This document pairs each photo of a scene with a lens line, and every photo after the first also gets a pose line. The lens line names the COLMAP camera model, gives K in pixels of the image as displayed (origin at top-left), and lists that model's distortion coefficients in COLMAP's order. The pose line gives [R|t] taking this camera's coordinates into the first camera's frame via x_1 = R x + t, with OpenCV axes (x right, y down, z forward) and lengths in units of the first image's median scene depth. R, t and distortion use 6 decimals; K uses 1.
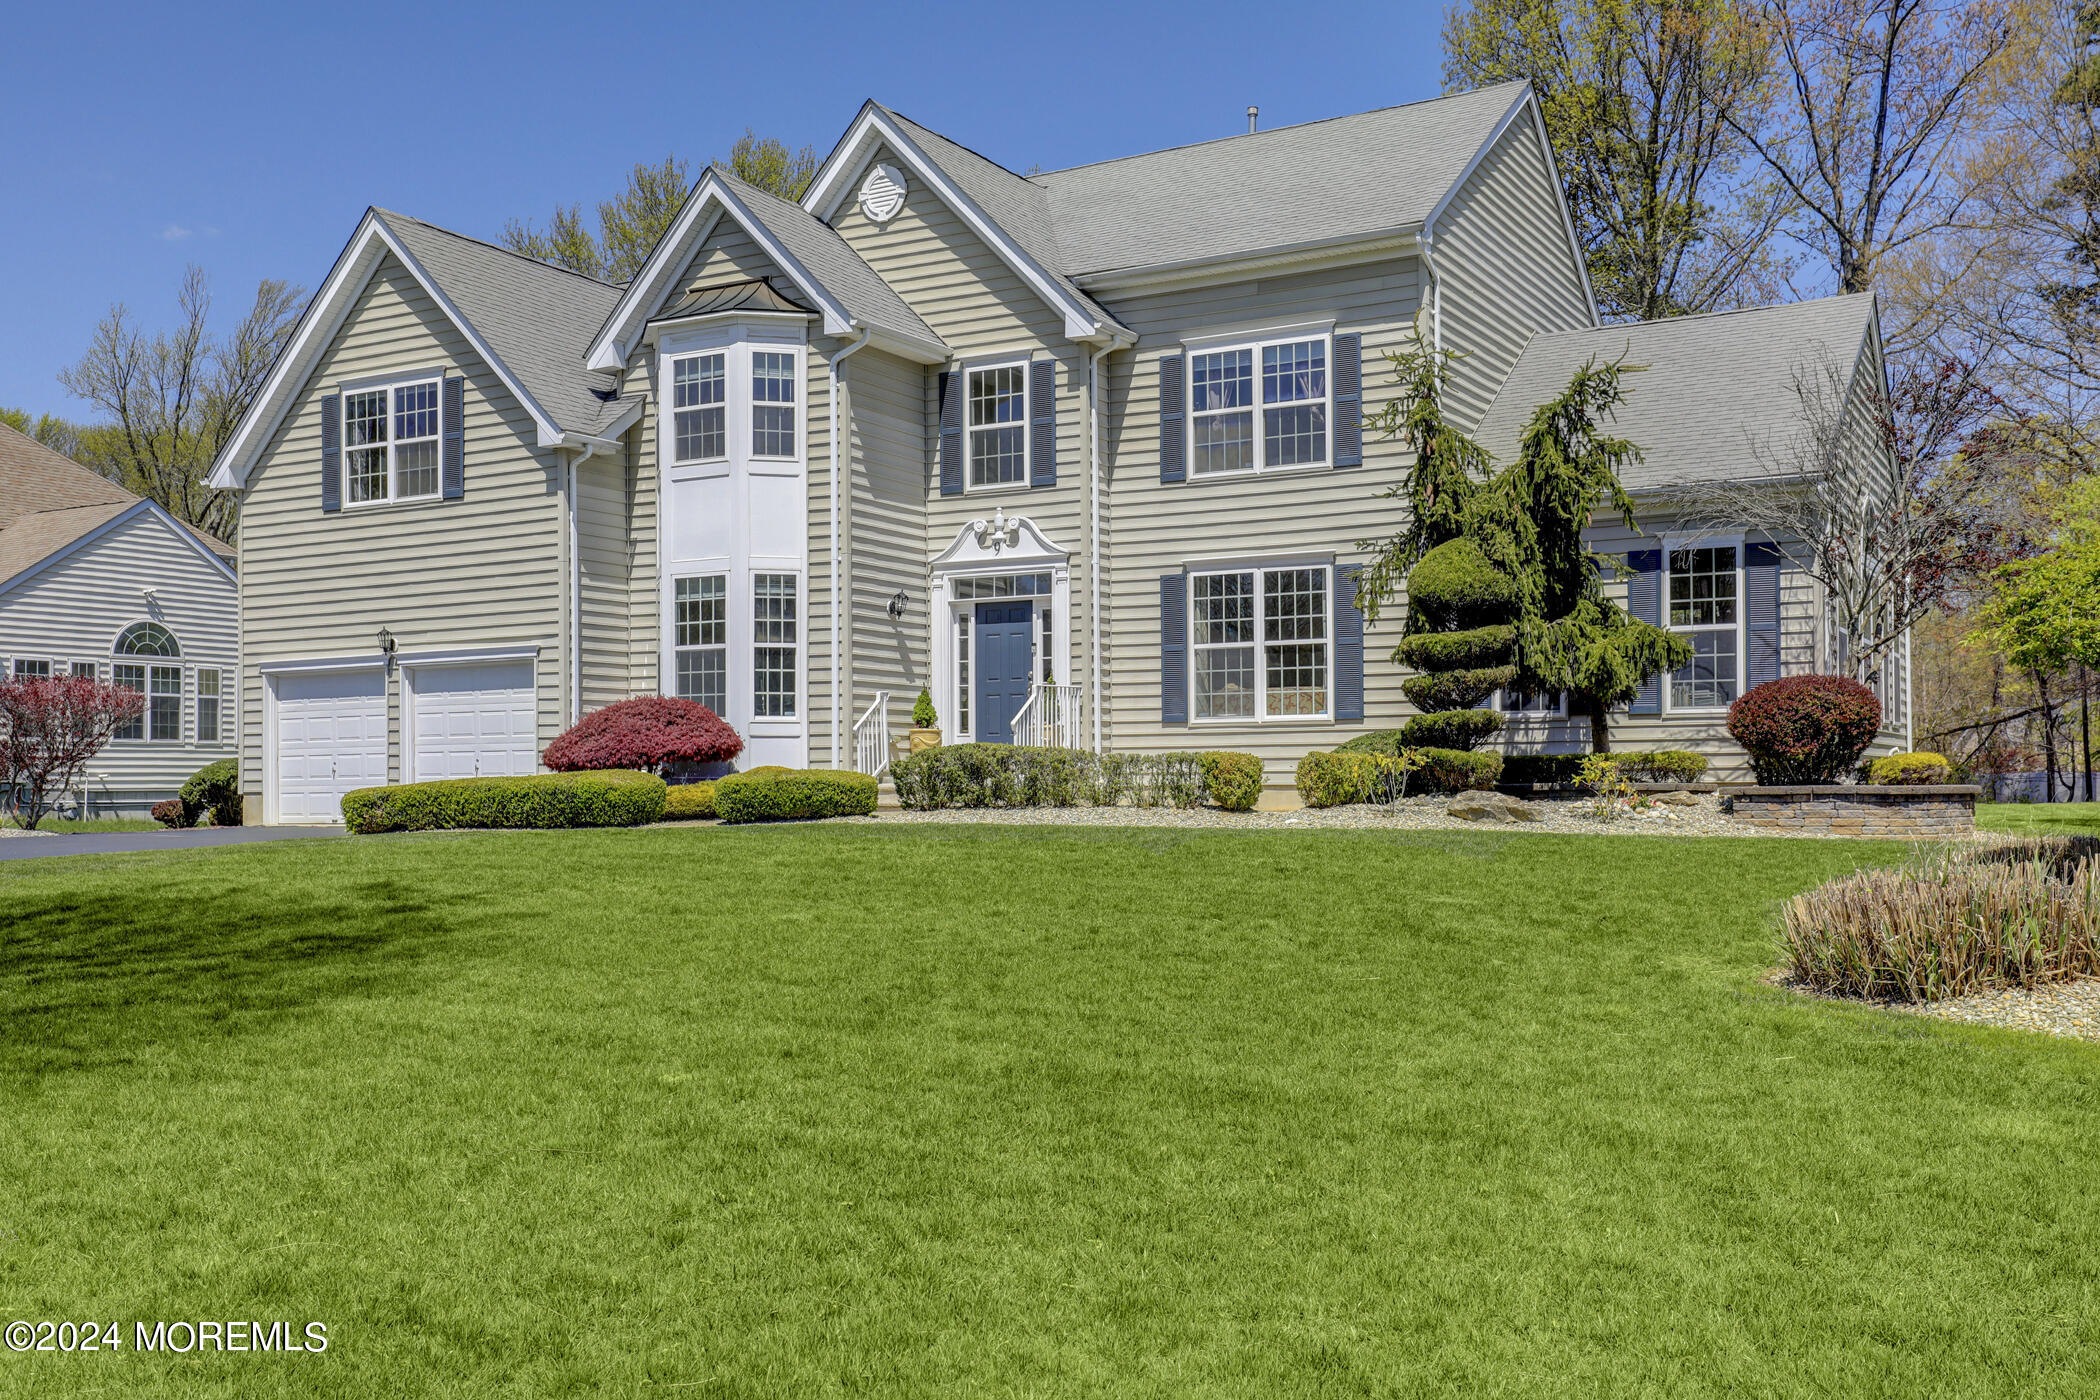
lens RADIAL K [[1965.1, 0, 1041.8], [0, 1965.1, 768.2], [0, 0, 1]] dist [0.008513, 0.000000]
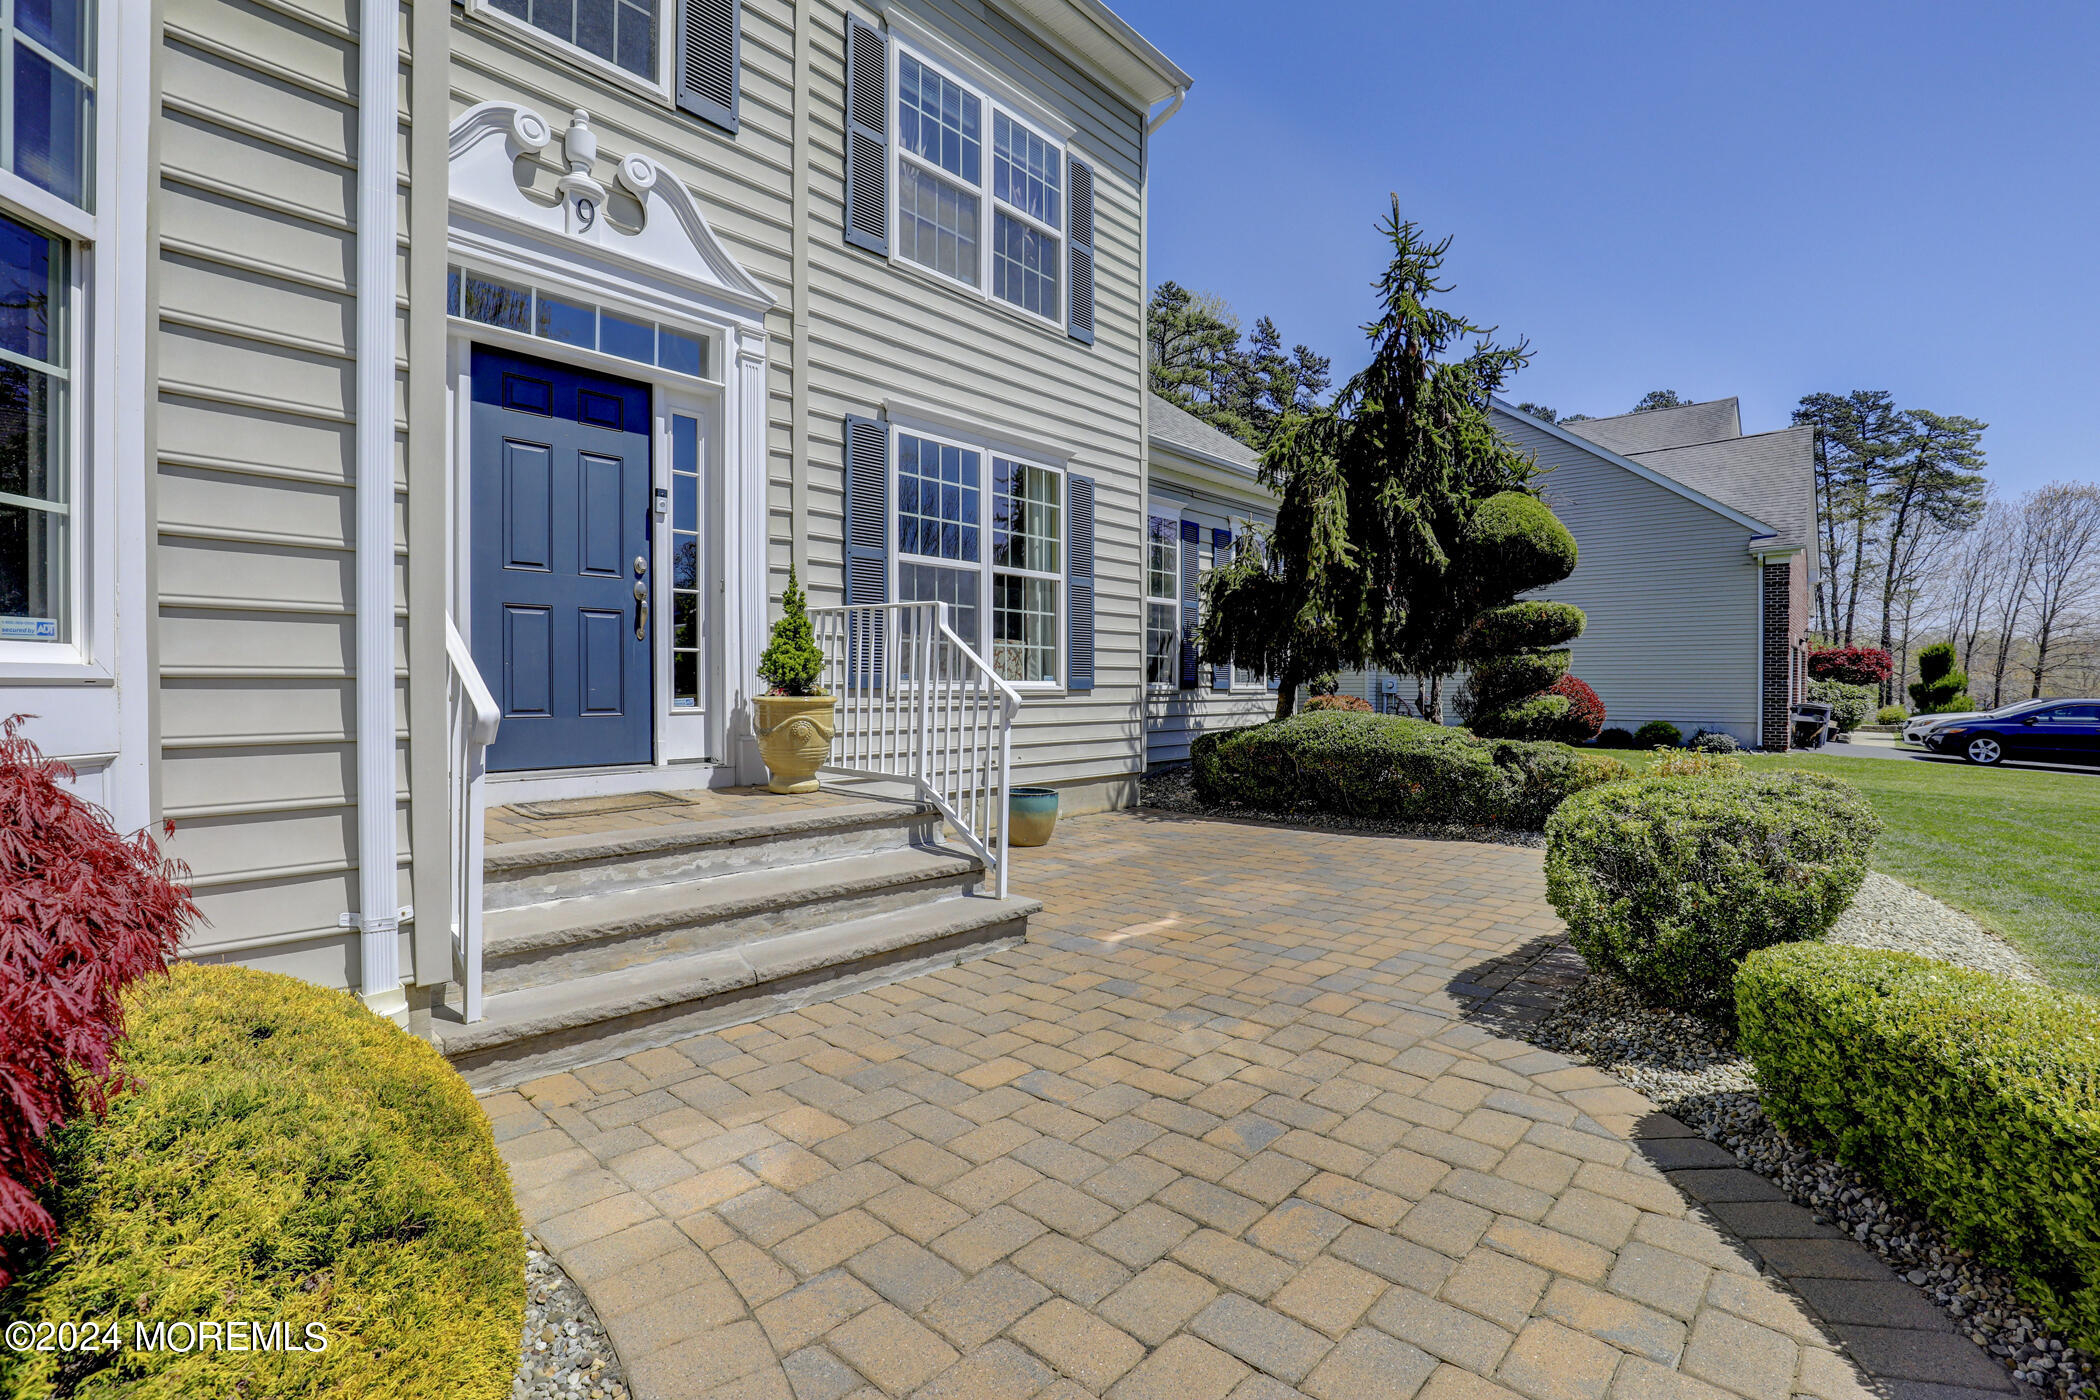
lens RADIAL K [[974.7, 0, 1070.7], [0, 974.7, 698.9], [0, 0, 1]] dist [-0.036779, 0.005787]
pose [[0.179357, -0.004426, 0.983774, -0.187848], [-0.008454, 0.999946, 0.006040, -0.022534], [-0.983748, -0.009400, 0.179310, 0.891064]]
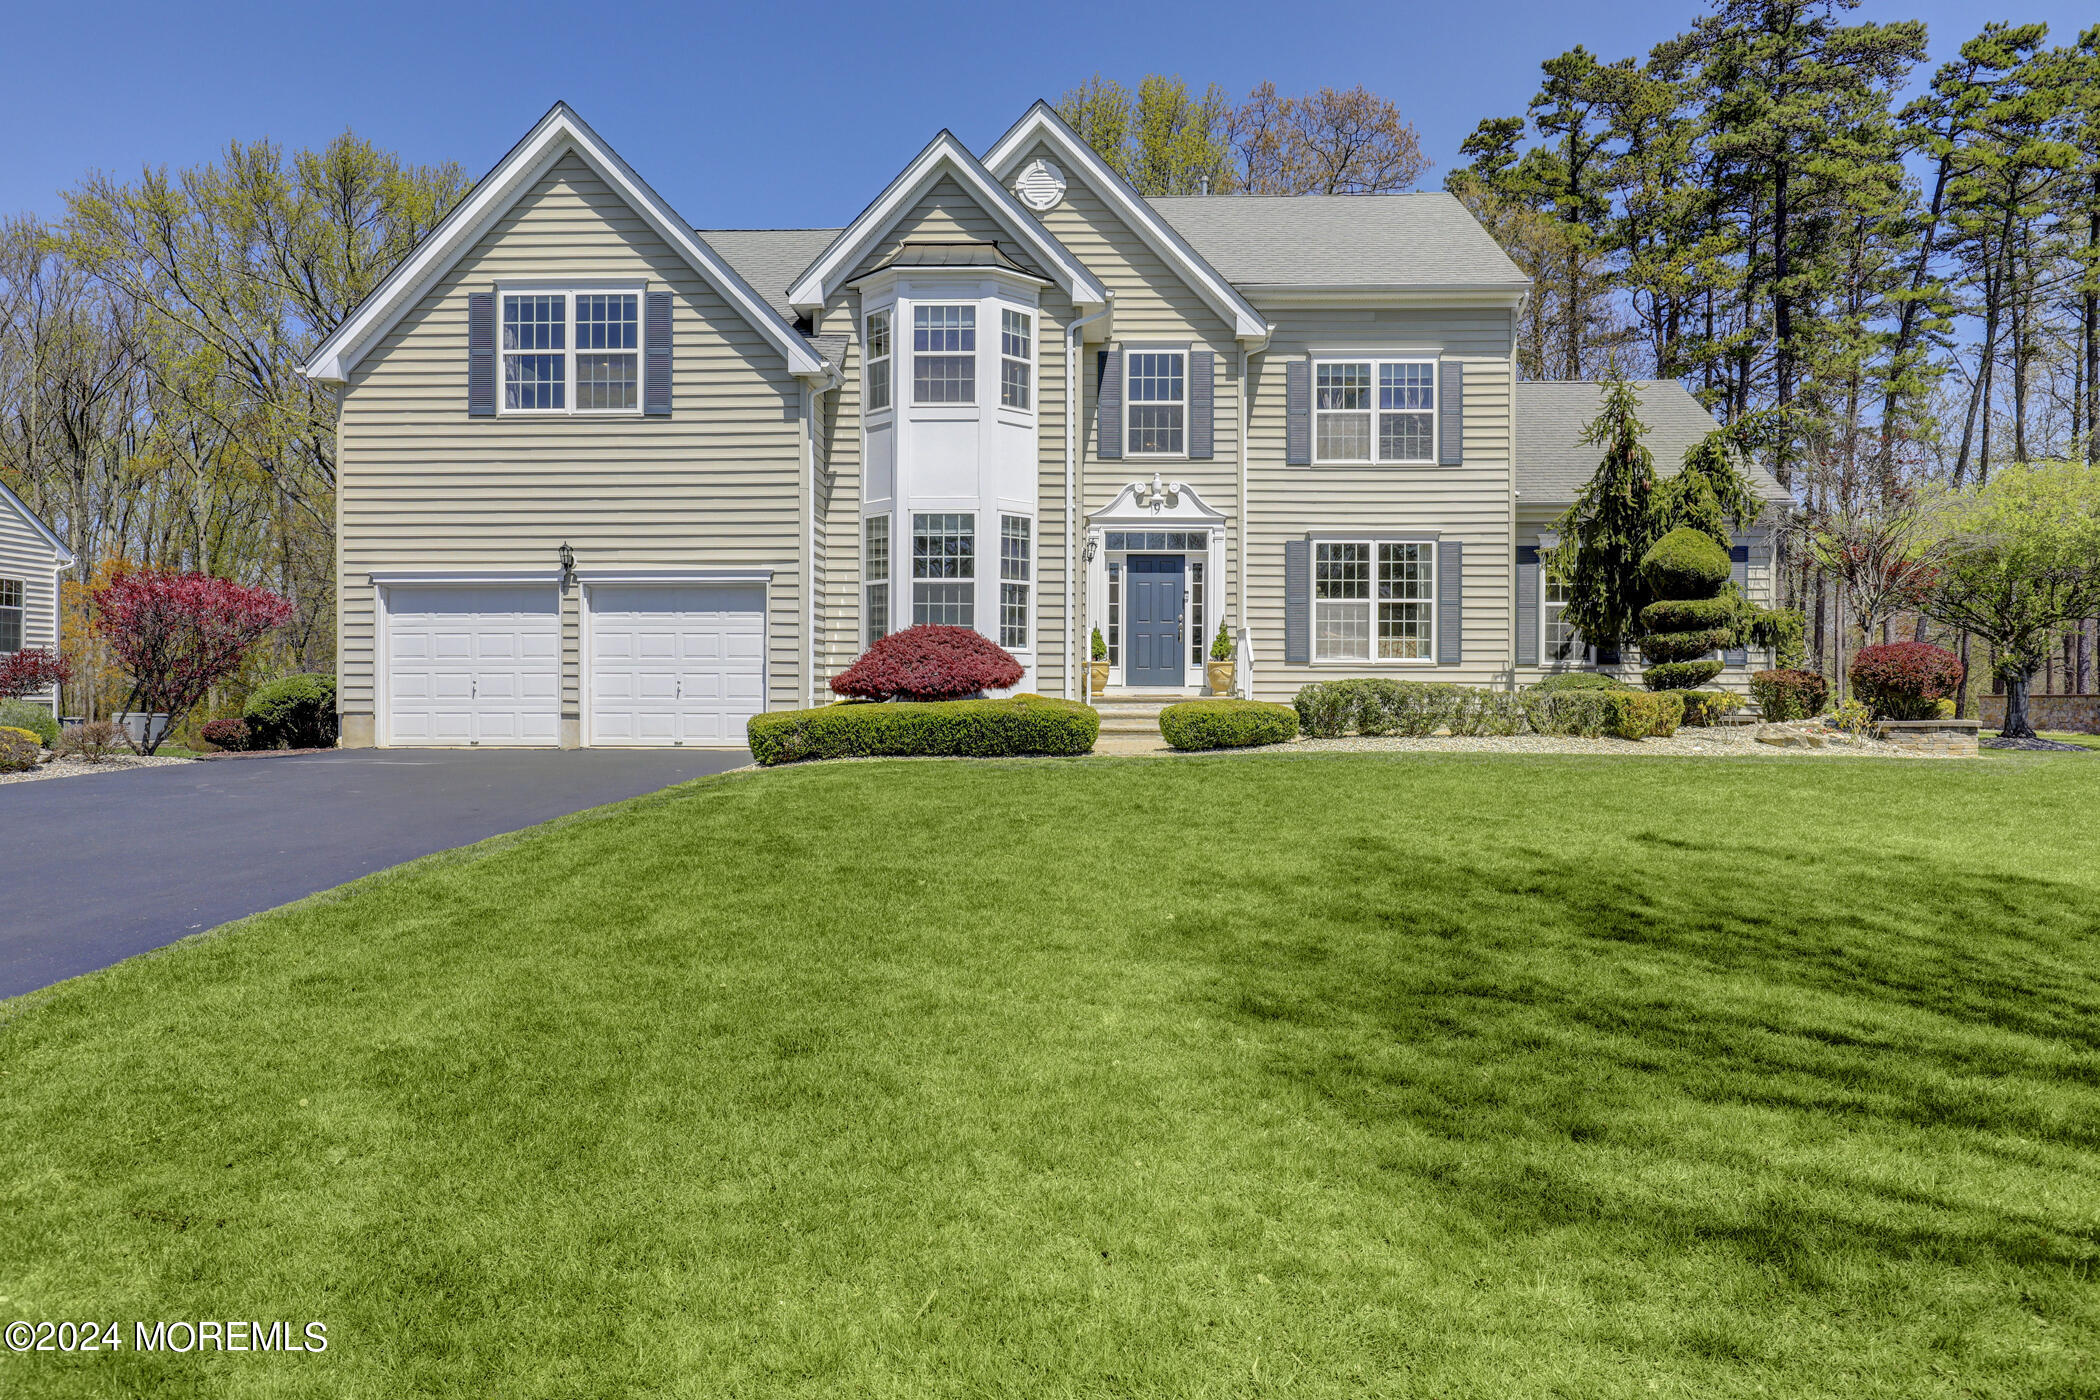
lens RADIAL K [[1358.6, 0, 1050.7], [0, 1358.6, 709.3], [0, 0, 1]] dist [-0.016464, 0.007078]
pose [[0.884839, 0.007574, 0.465836, -0.459614], [-0.014602, 0.999827, 0.011481, -0.001069], [-0.465669, -0.016961, 0.884797, 0.321273]]
